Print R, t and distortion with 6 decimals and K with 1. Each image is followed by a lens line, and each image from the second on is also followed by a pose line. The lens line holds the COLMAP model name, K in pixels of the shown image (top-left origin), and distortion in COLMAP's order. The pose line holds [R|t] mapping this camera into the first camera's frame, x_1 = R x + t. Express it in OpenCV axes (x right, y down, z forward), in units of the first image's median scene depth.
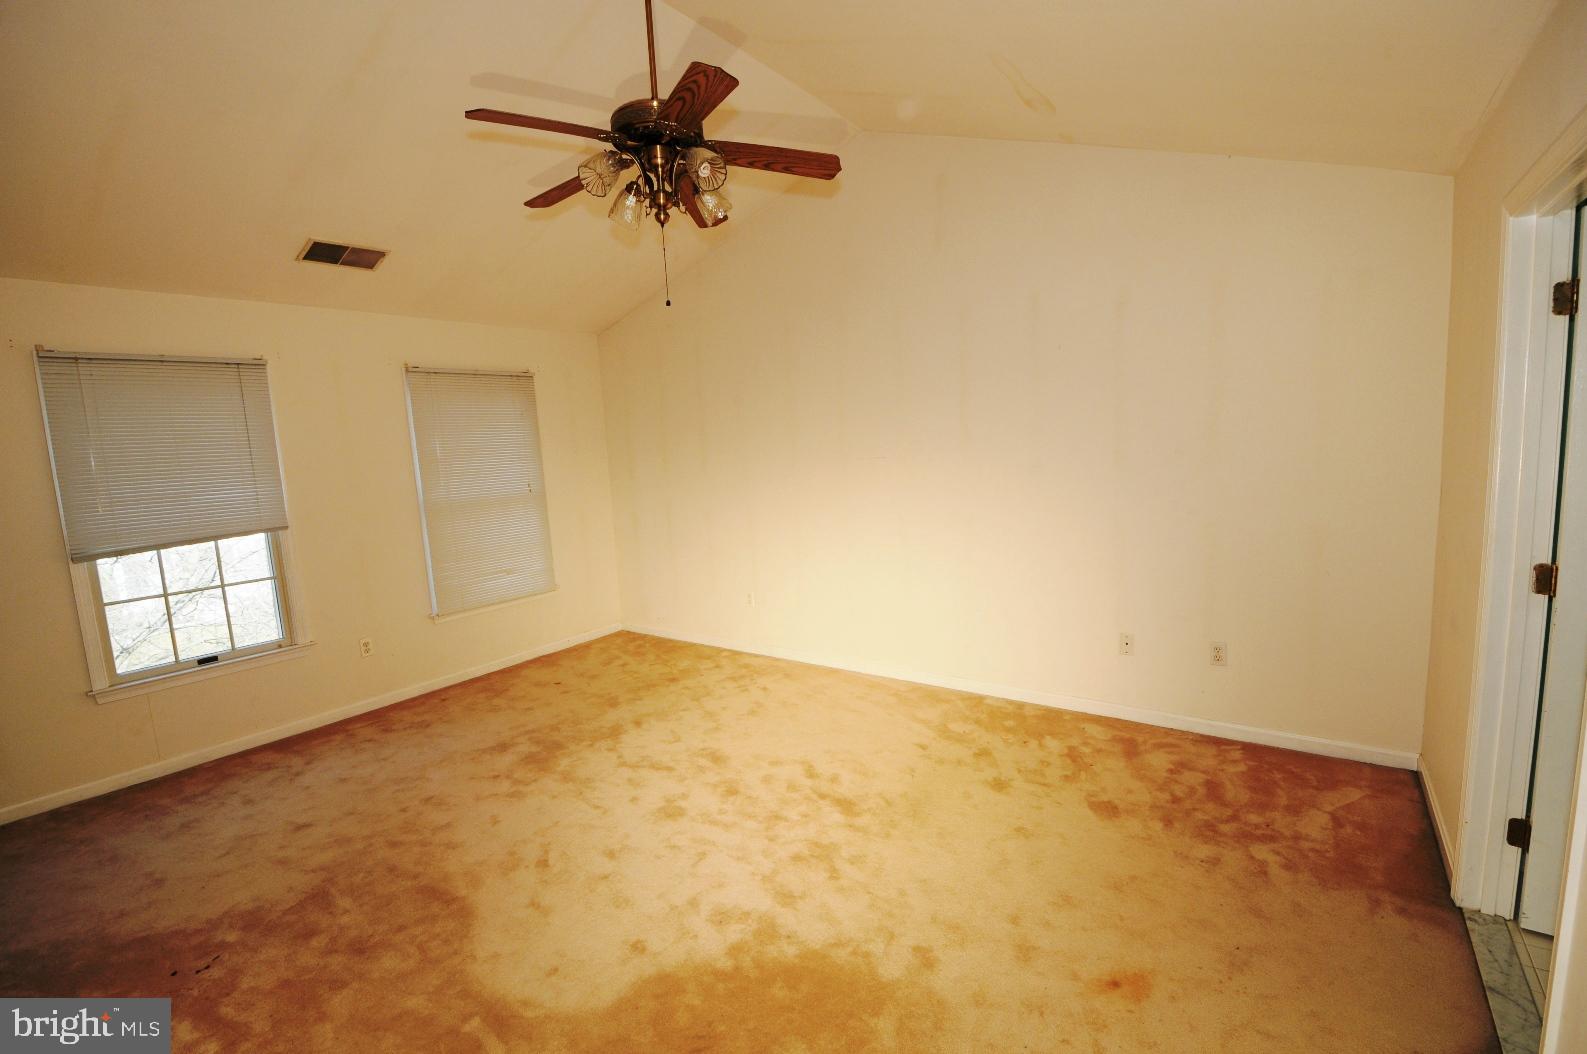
lens RADIAL K [[695.0, 0, 805.2], [0, 695.0, 532.1], [0, 0, 1]] dist [-0.001456, -0.011664]
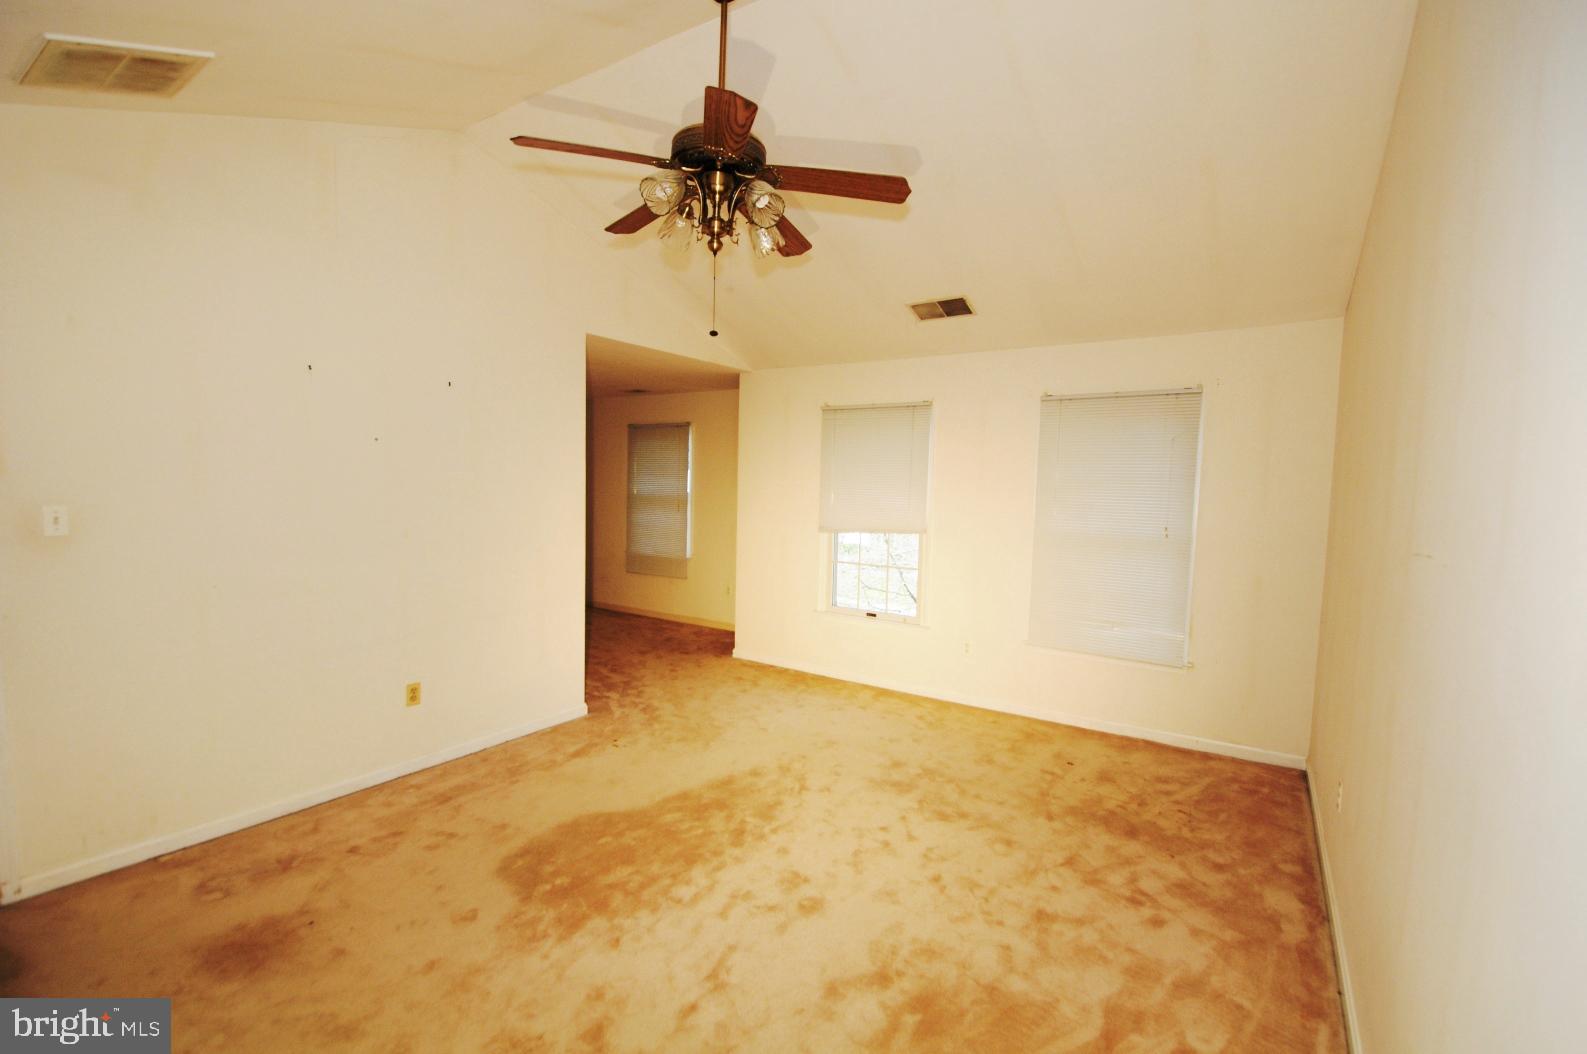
lens RADIAL K [[695.0, 0, 806.2], [0, 695.0, 535.0], [0, 0, 1]] dist [-0.001456, -0.011664]
pose [[0.035913, 0.129085, -0.990983, 0.505029], [-0.156094, 0.980176, 0.122021, -0.123434], [0.987089, 0.150305, 0.055351, 0.715406]]
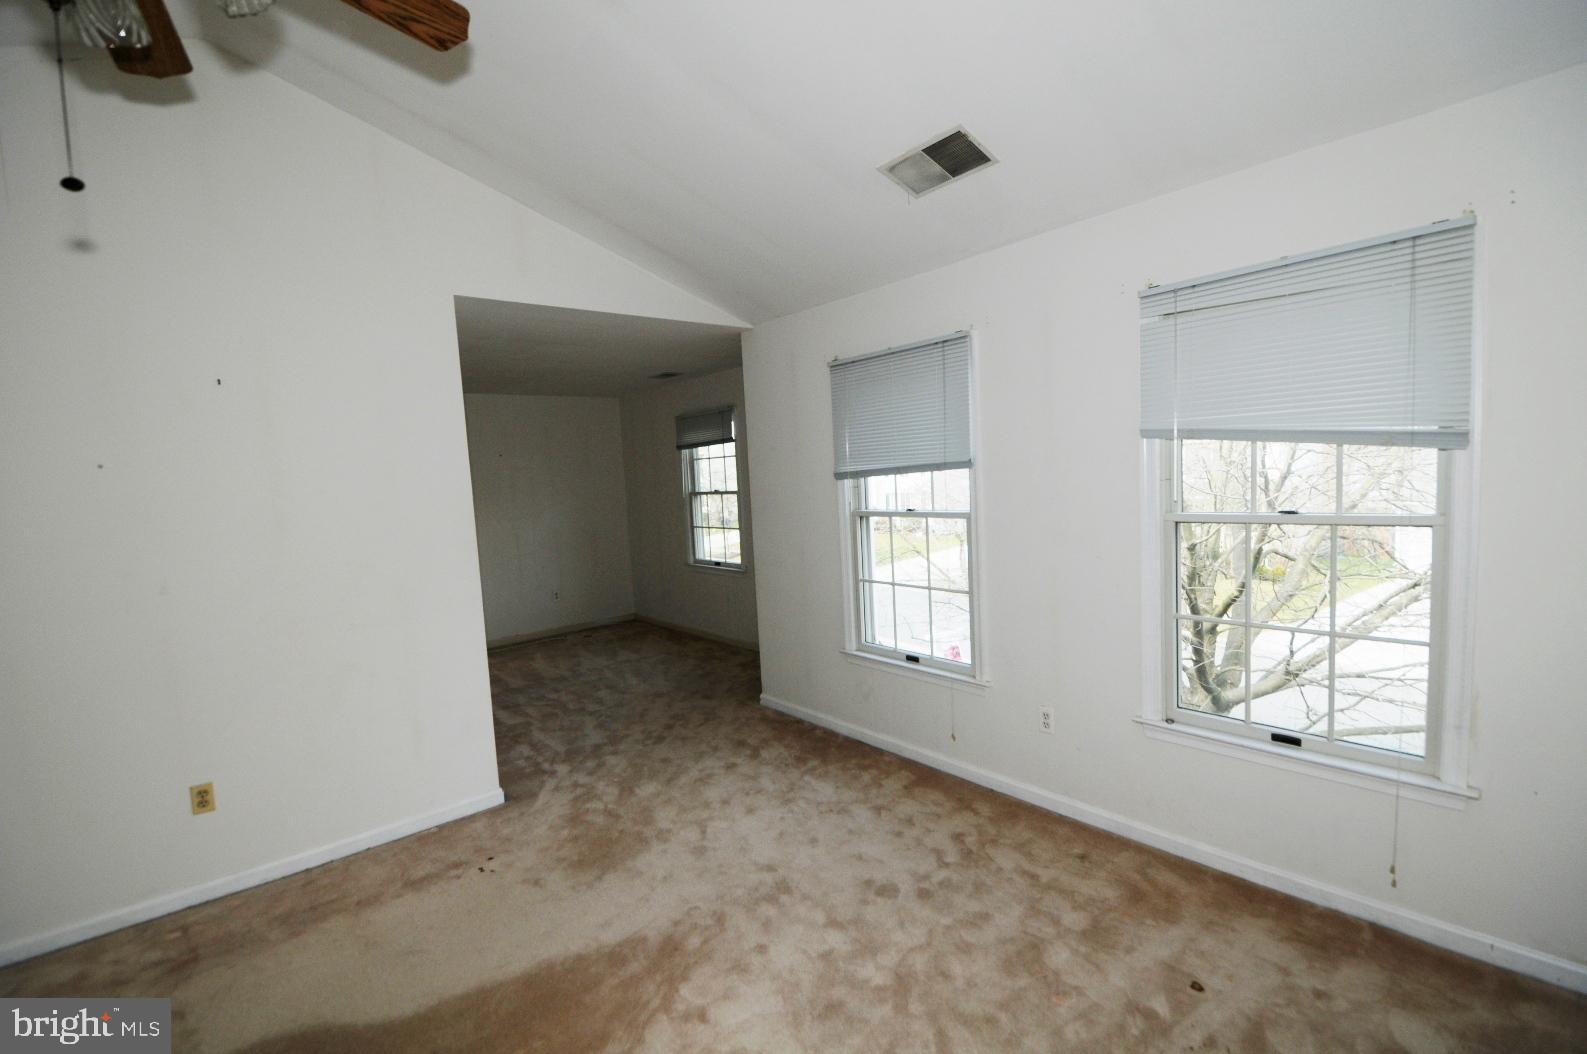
lens RADIAL K [[695.0, 0, 814.0], [0, 695.0, 534.8], [0, 0, 1]] dist [-0.001456, -0.011664]
pose [[-0.236354, 0.153761, -0.959424, 0.078006], [-0.062918, 0.982906, 0.173025, -0.138626], [0.969628, 0.101260, -0.222639, 1.000520]]
